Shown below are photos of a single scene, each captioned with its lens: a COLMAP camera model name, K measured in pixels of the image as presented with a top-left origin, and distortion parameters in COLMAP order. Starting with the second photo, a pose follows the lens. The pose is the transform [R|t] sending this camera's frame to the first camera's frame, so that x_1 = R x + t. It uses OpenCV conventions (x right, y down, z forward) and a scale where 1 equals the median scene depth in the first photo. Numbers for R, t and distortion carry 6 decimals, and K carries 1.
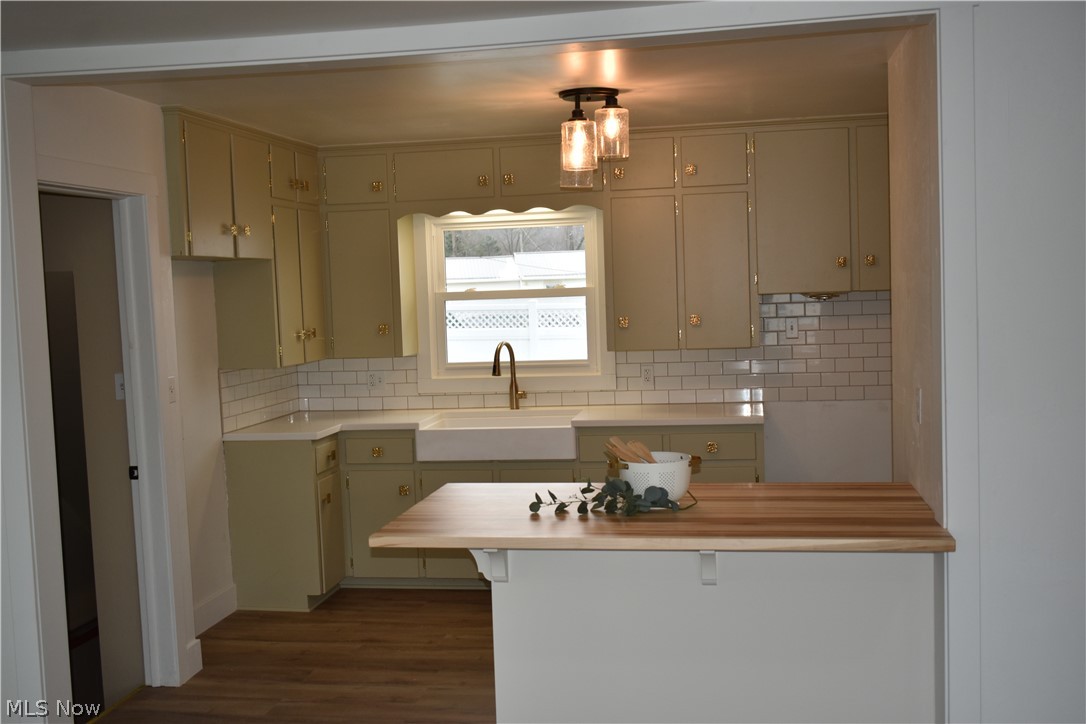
lens RADIAL K [[1150.8, 0, 543.1], [0, 1150.8, 366.2], [0, 0, 1]] dist [-0.020882, 0.000000]
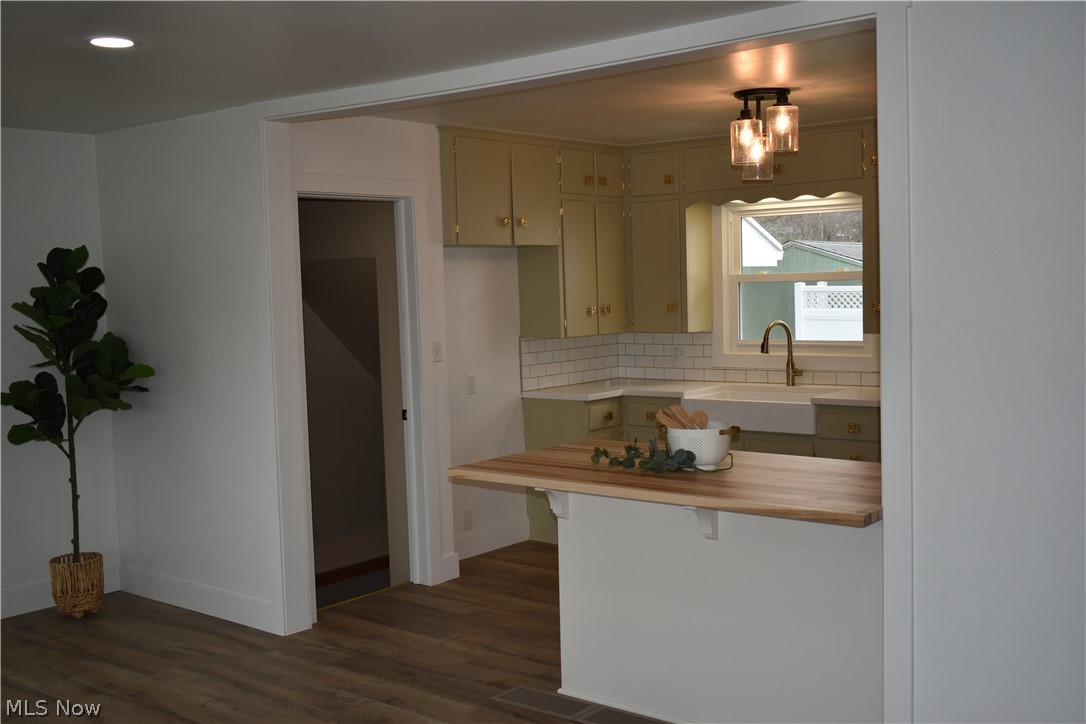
lens RADIAL K [[1150.8, 0, 547.2], [0, 1150.8, 360.2], [0, 0, 1]] dist [-0.020882, 0.000000]
pose [[0.874730, 0.043751, -0.482632, 0.321412], [-0.036704, 0.999037, 0.024041, -0.003646], [0.483219, -0.003315, 0.875493, -0.037688]]
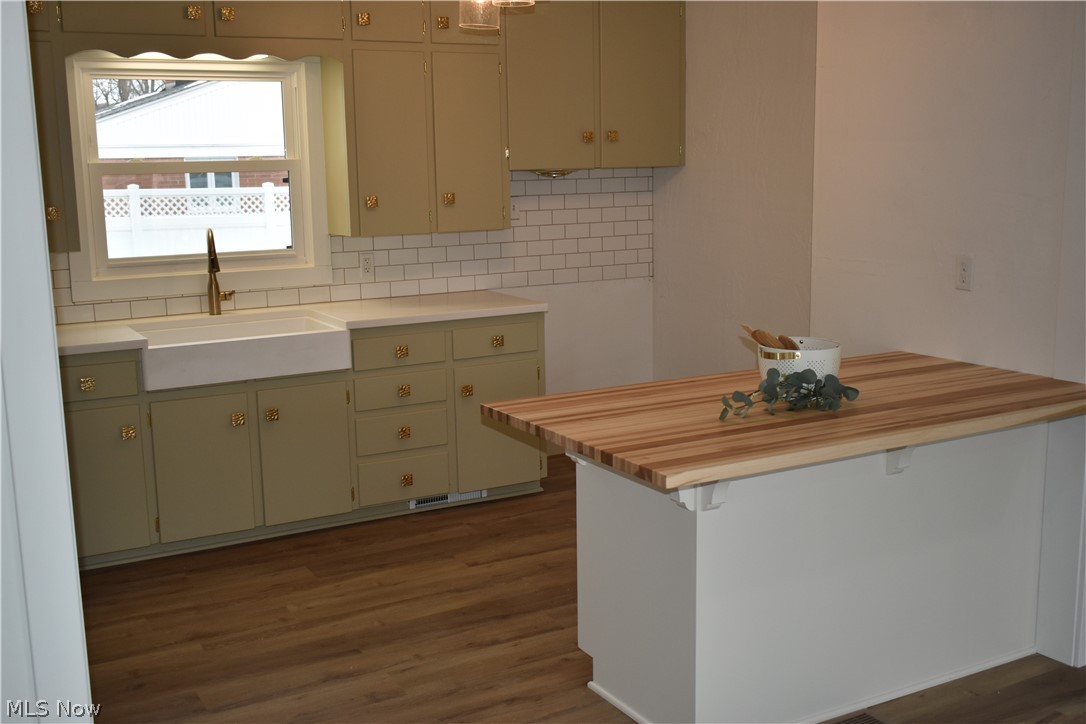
lens RADIAL K [[1150.8, 0, 534.8], [0, 1150.8, 361.5], [0, 0, 1]] dist [-0.020882, 0.000000]
pose [[0.779193, -0.087399, 0.620660, -0.384395], [0.034818, 0.994737, 0.096364, 0.001130], [-0.625816, -0.053475, 0.778136, 0.278501]]
